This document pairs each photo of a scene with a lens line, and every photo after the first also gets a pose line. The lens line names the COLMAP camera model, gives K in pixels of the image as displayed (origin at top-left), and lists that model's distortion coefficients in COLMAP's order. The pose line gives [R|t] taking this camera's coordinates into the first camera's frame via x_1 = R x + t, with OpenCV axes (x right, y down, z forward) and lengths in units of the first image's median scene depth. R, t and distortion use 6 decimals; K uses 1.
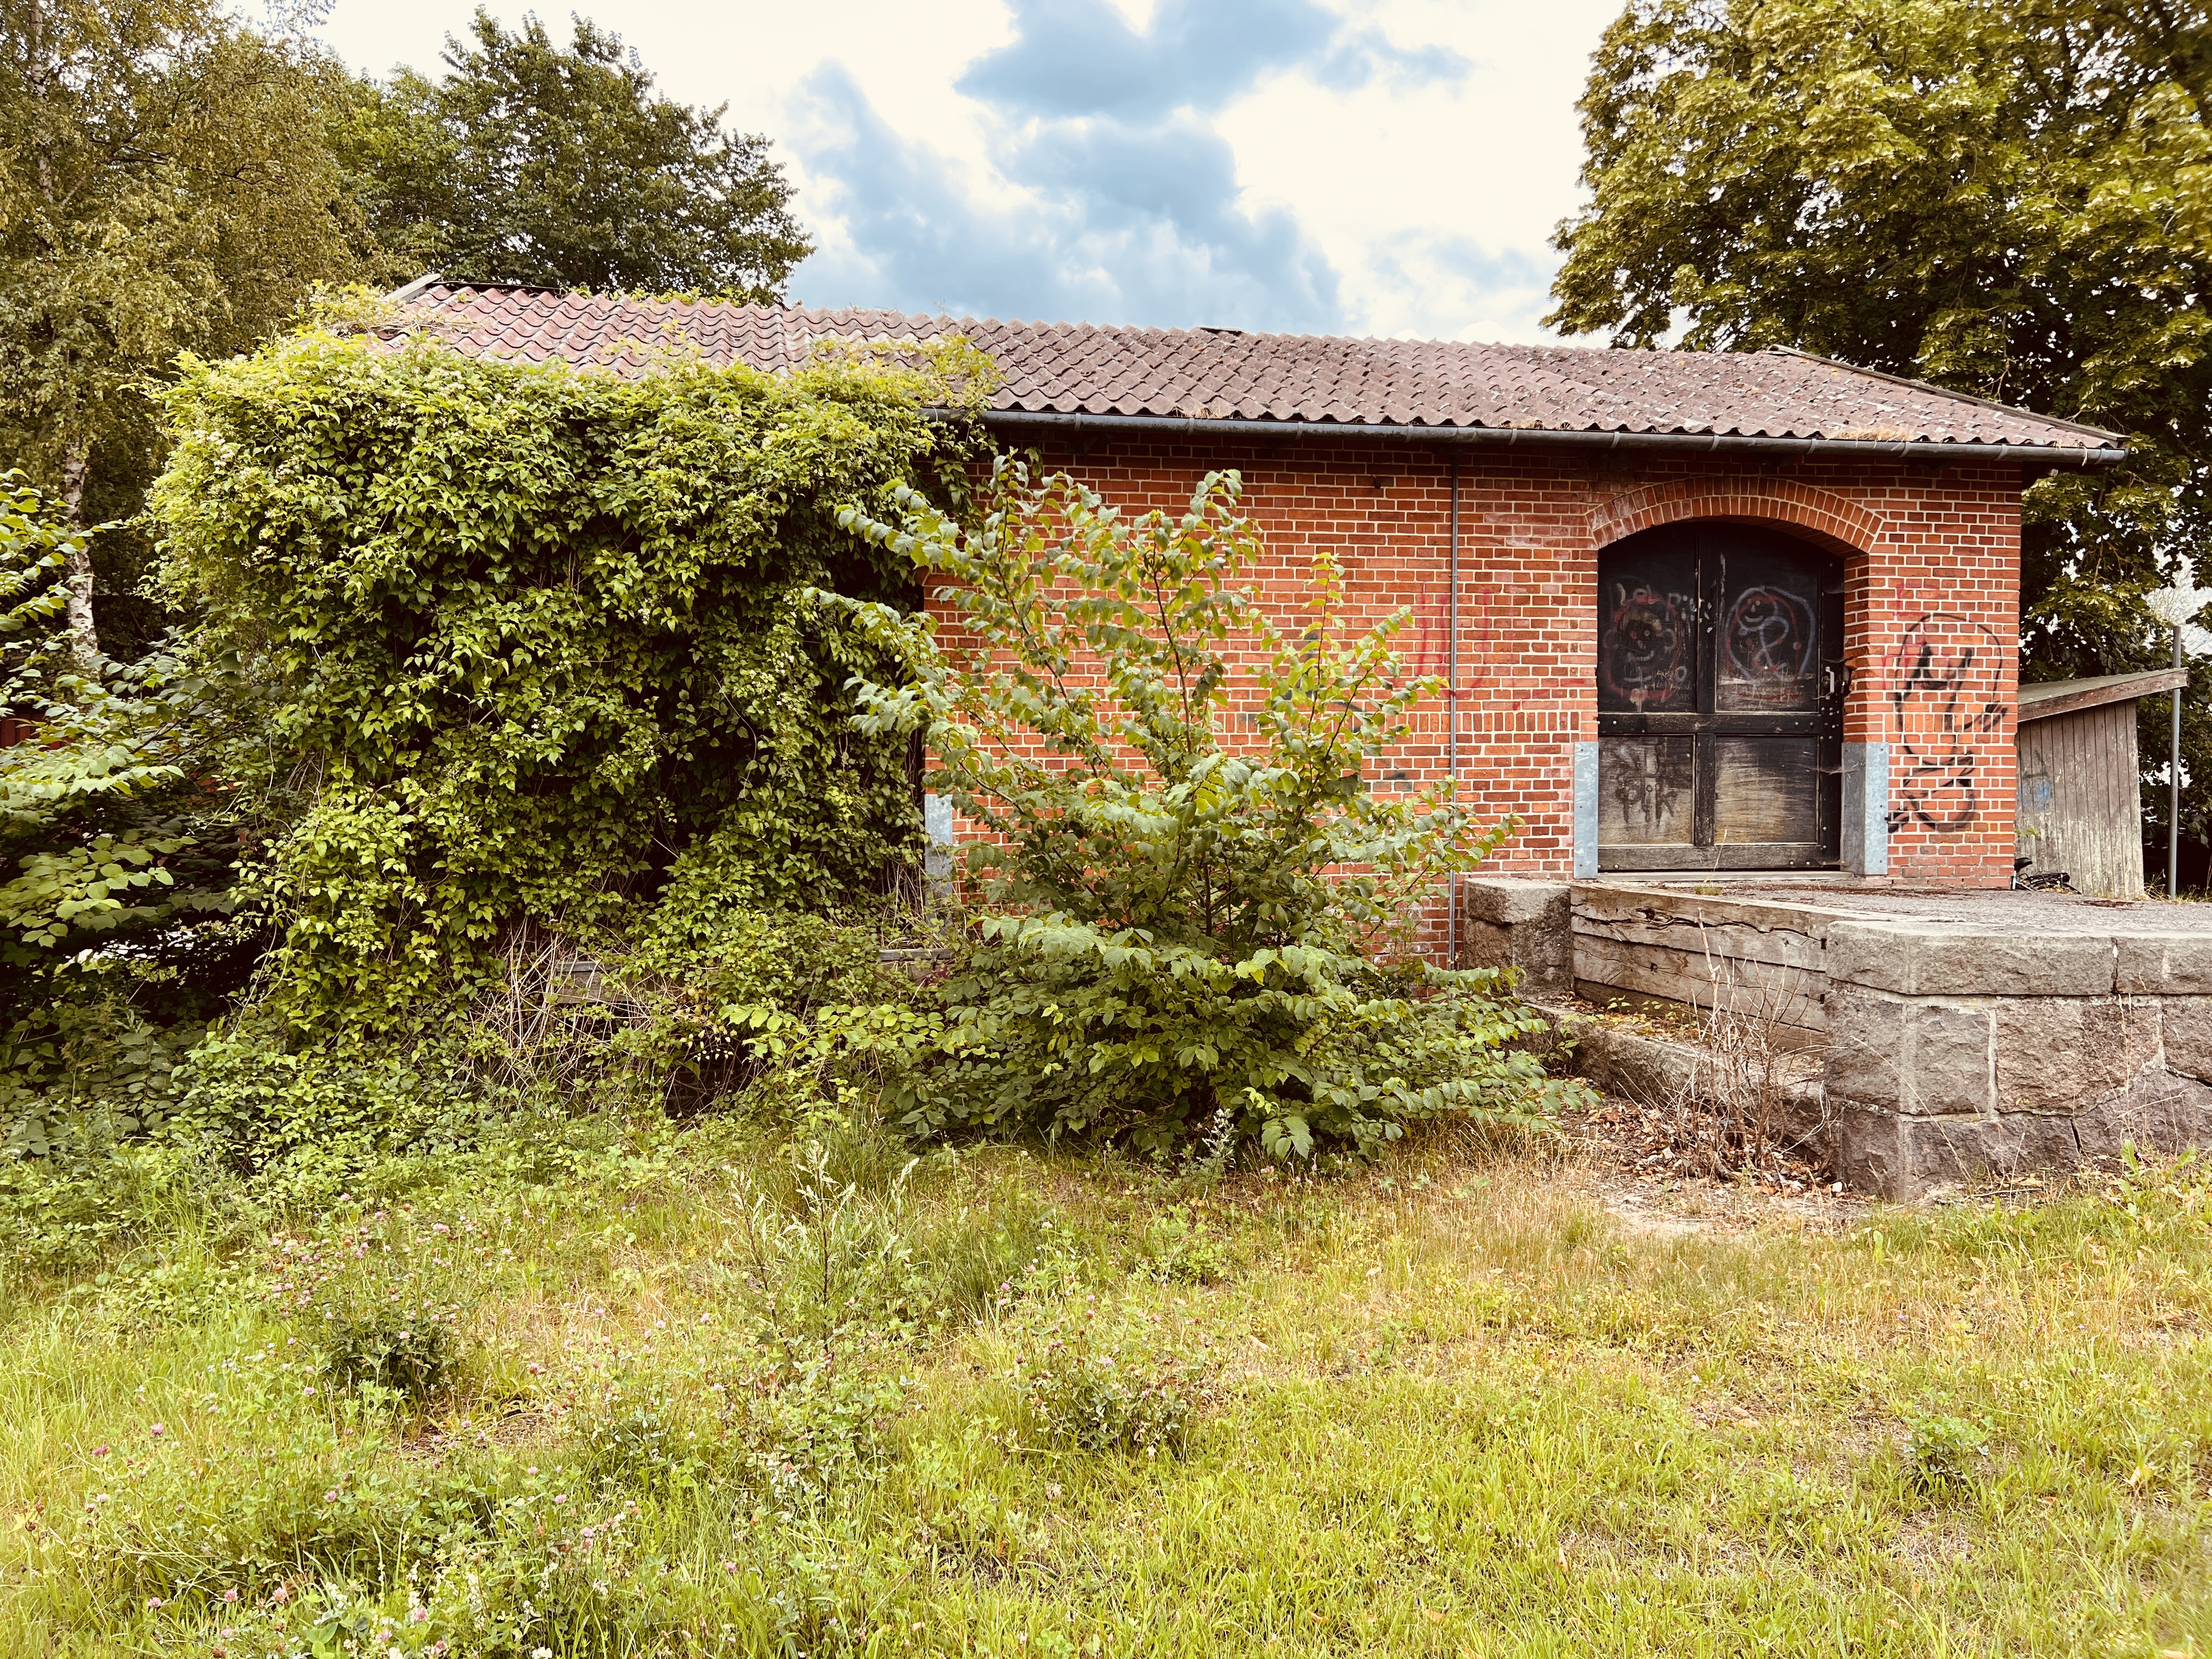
lens RADIAL K [[1663.5, 0, 1111.6], [0, 1663.5, 811.7], [0, 0, 1]] dist [0.063819, -0.072145]
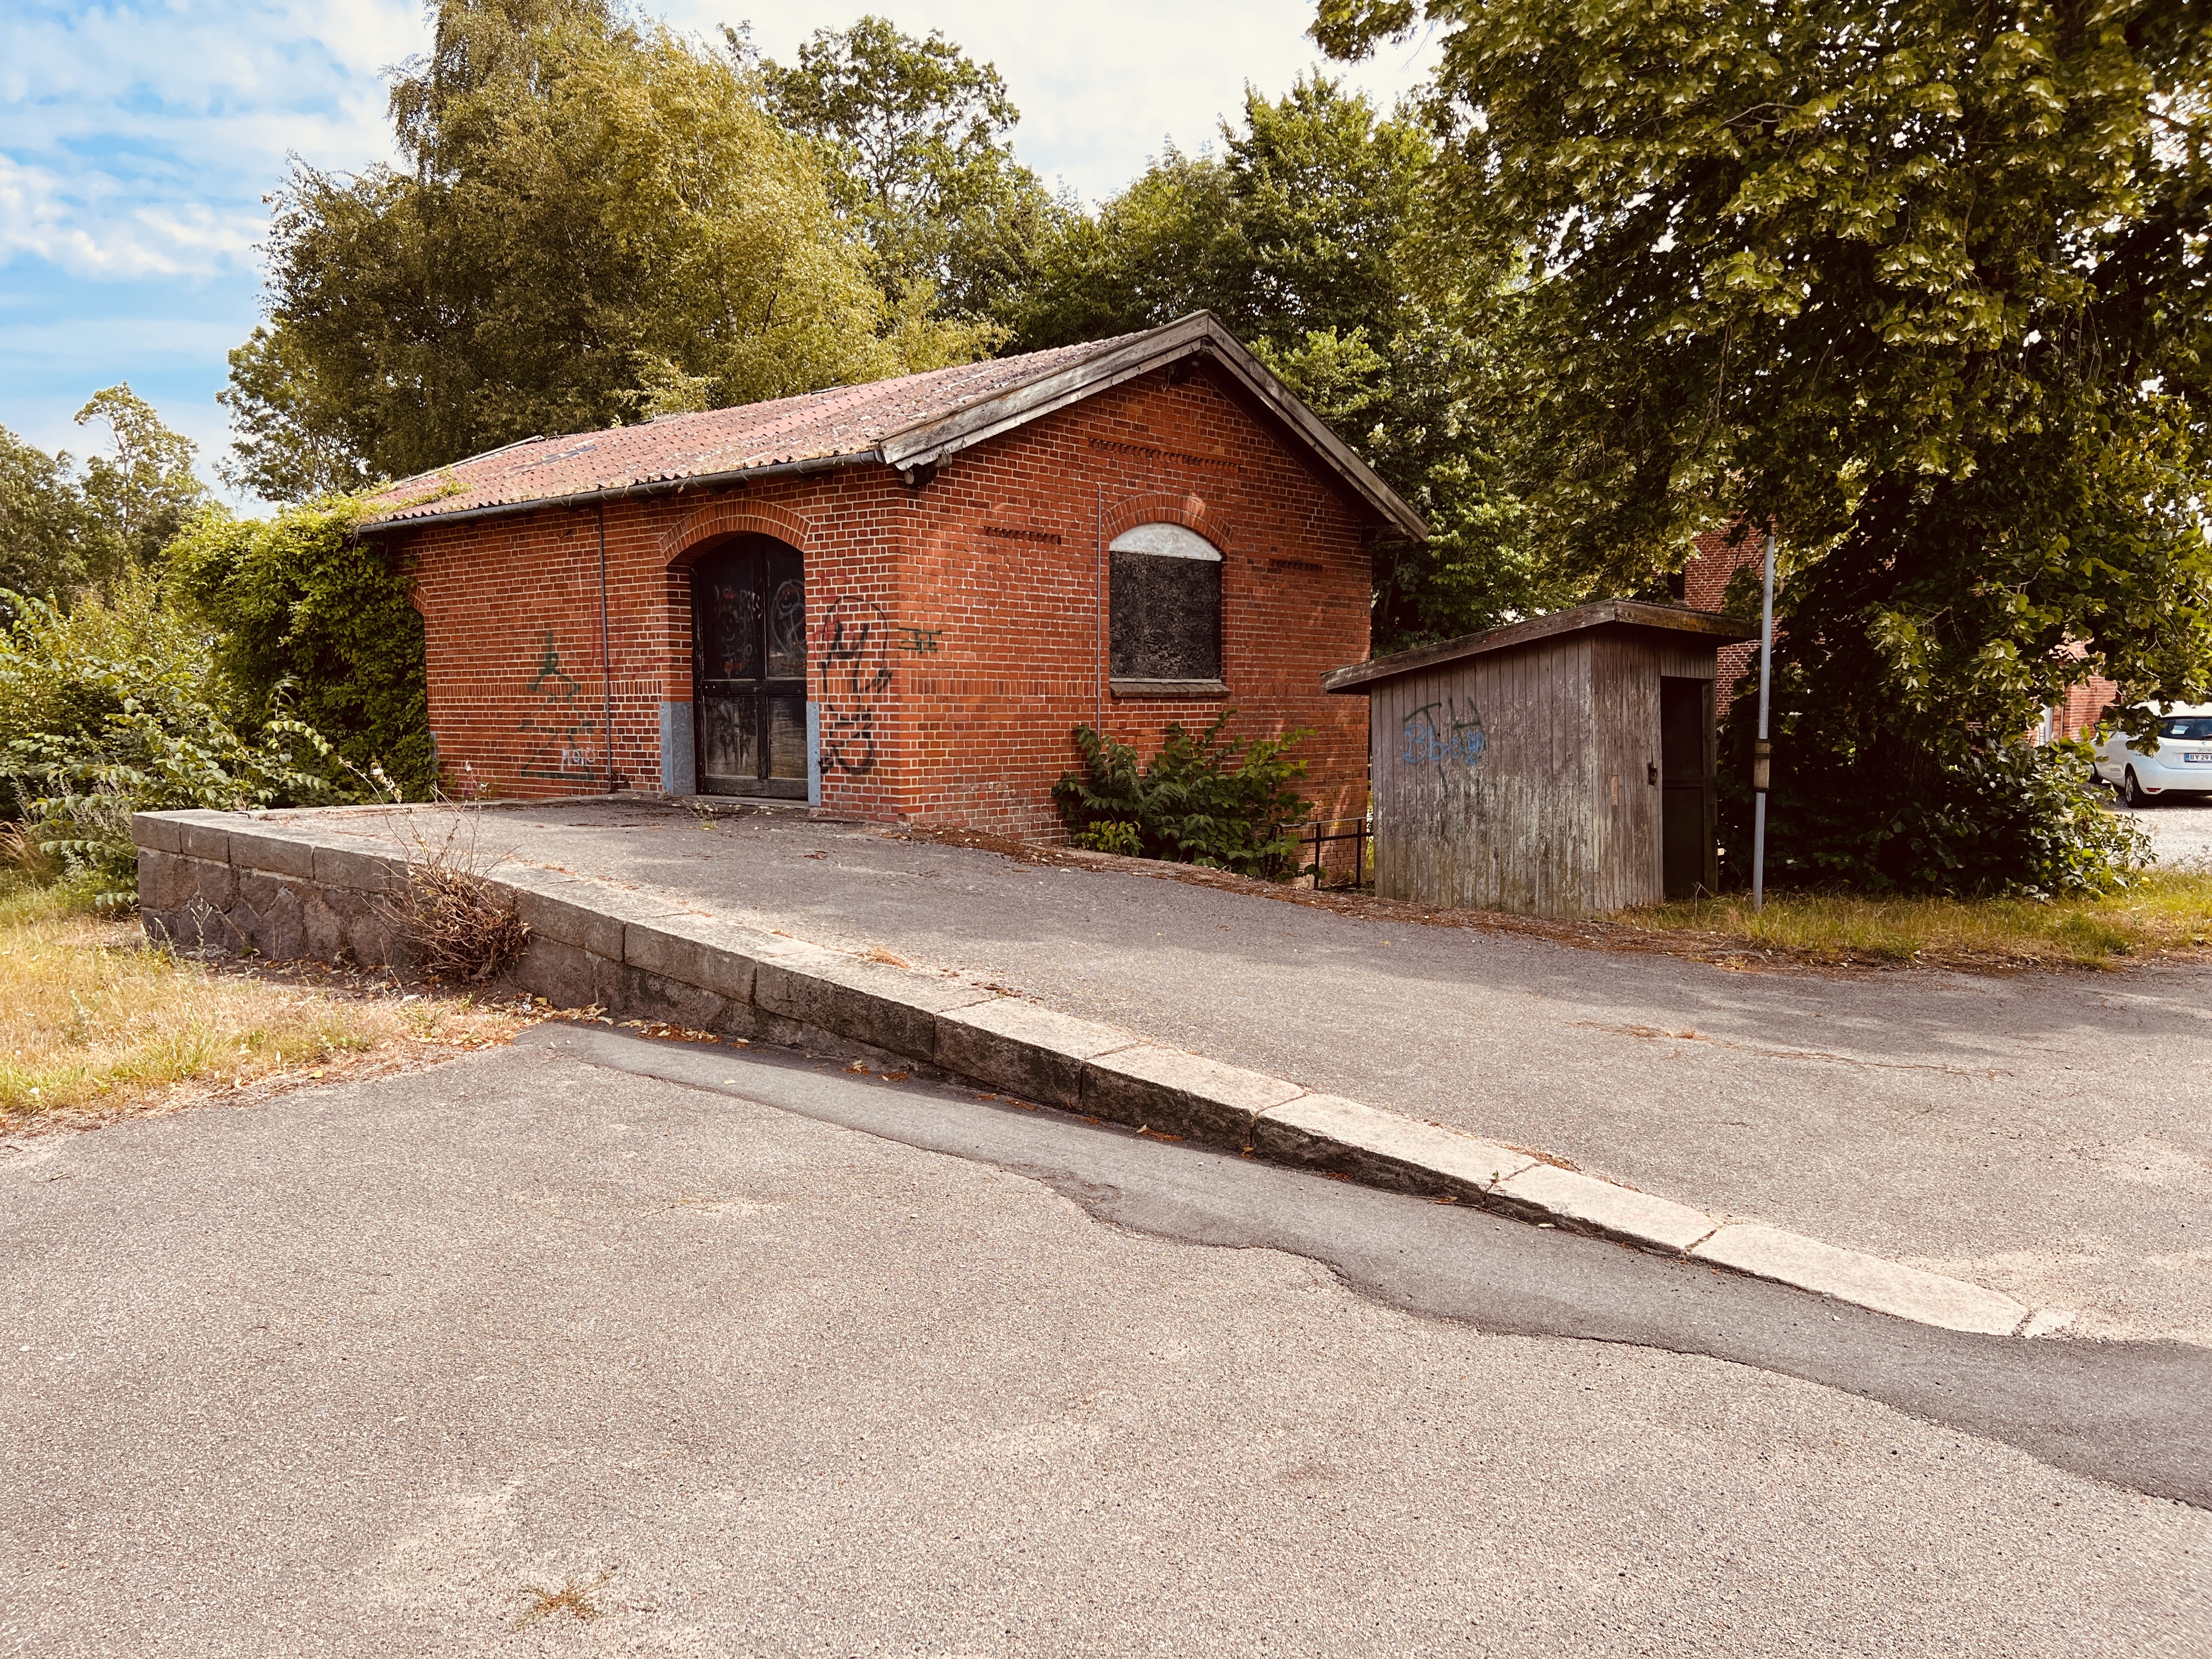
lens RADIAL K [[1663.5, 0, 1110.7], [0, 1663.5, 874.3], [0, 0, 1]] dist [0.063819, -0.072145]
pose [[0.634681, 0.077870, -0.768841, 1.567779], [-0.023582, 0.996398, 0.081451, -0.019310], [0.772414, -0.033565, 0.634231, 0.368704]]
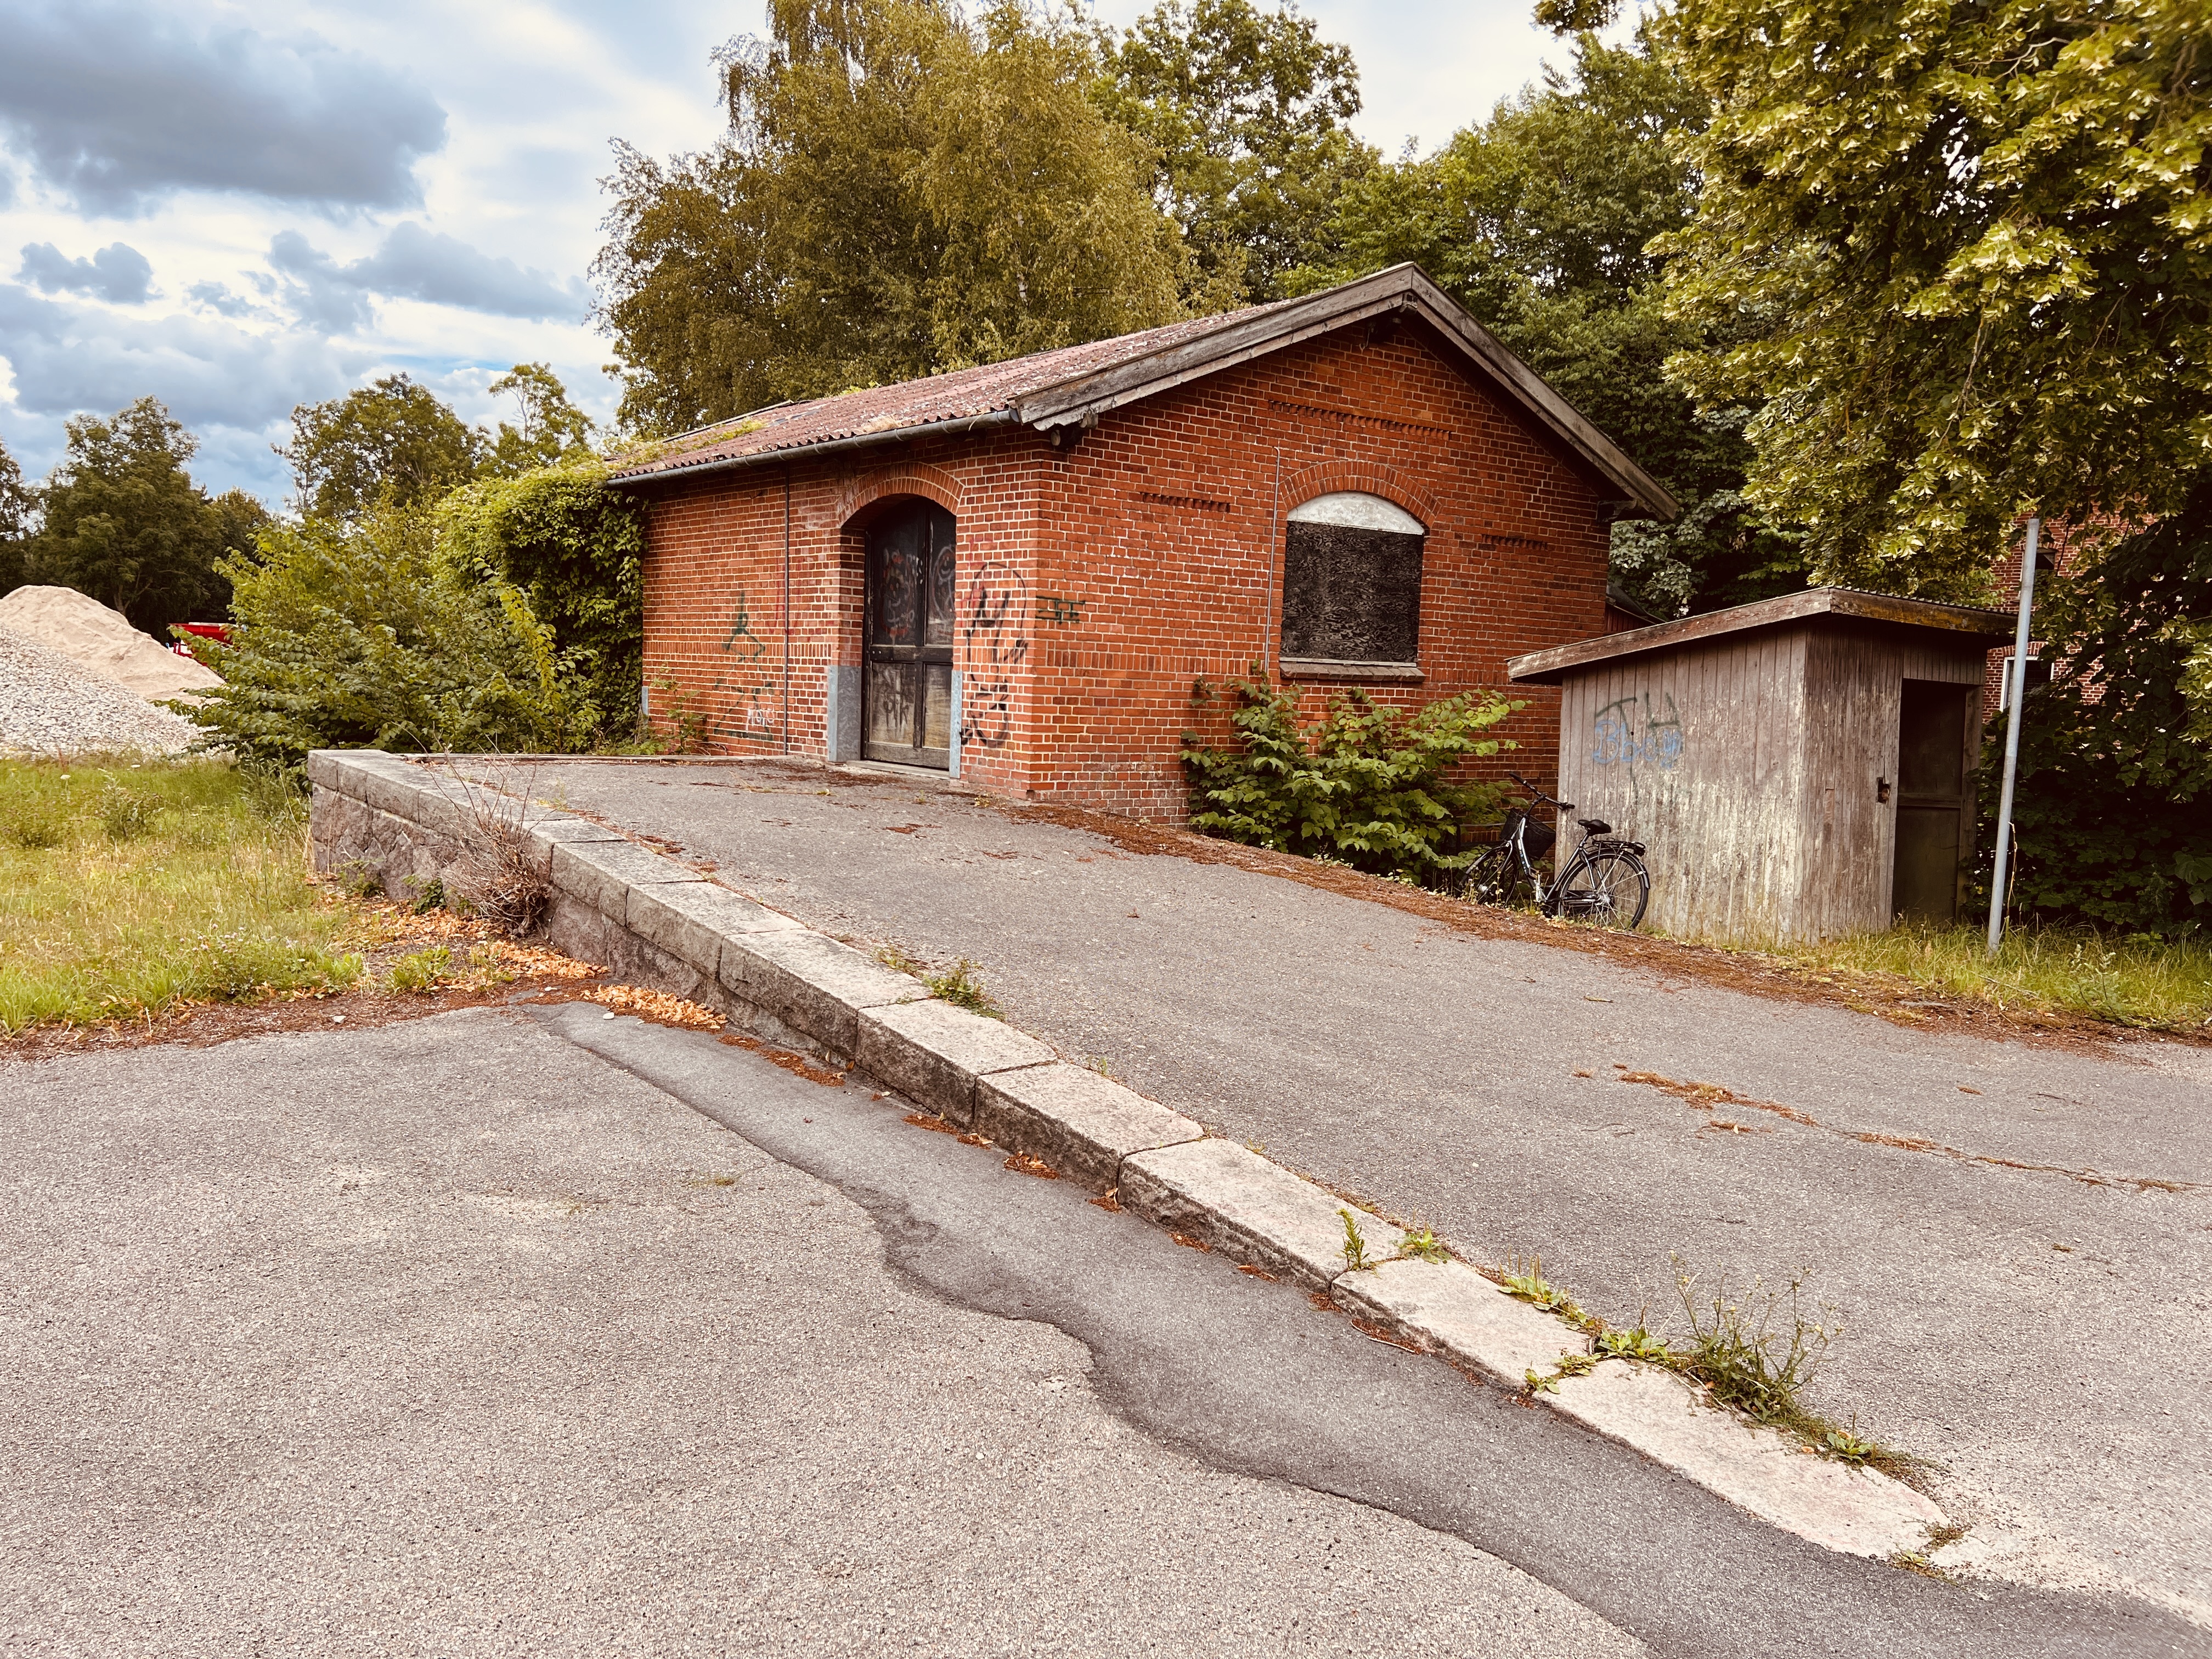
lens RADIAL K [[1663.5, 0, 1109.7], [0, 1663.5, 867.9], [0, 0, 1]] dist [0.063819, -0.072145]
pose [[0.462252, 0.119185, -0.878702, 1.589527], [-0.066903, 0.992789, 0.099464, -0.026329], [0.884221, 0.012811, 0.466893, 0.527041]]
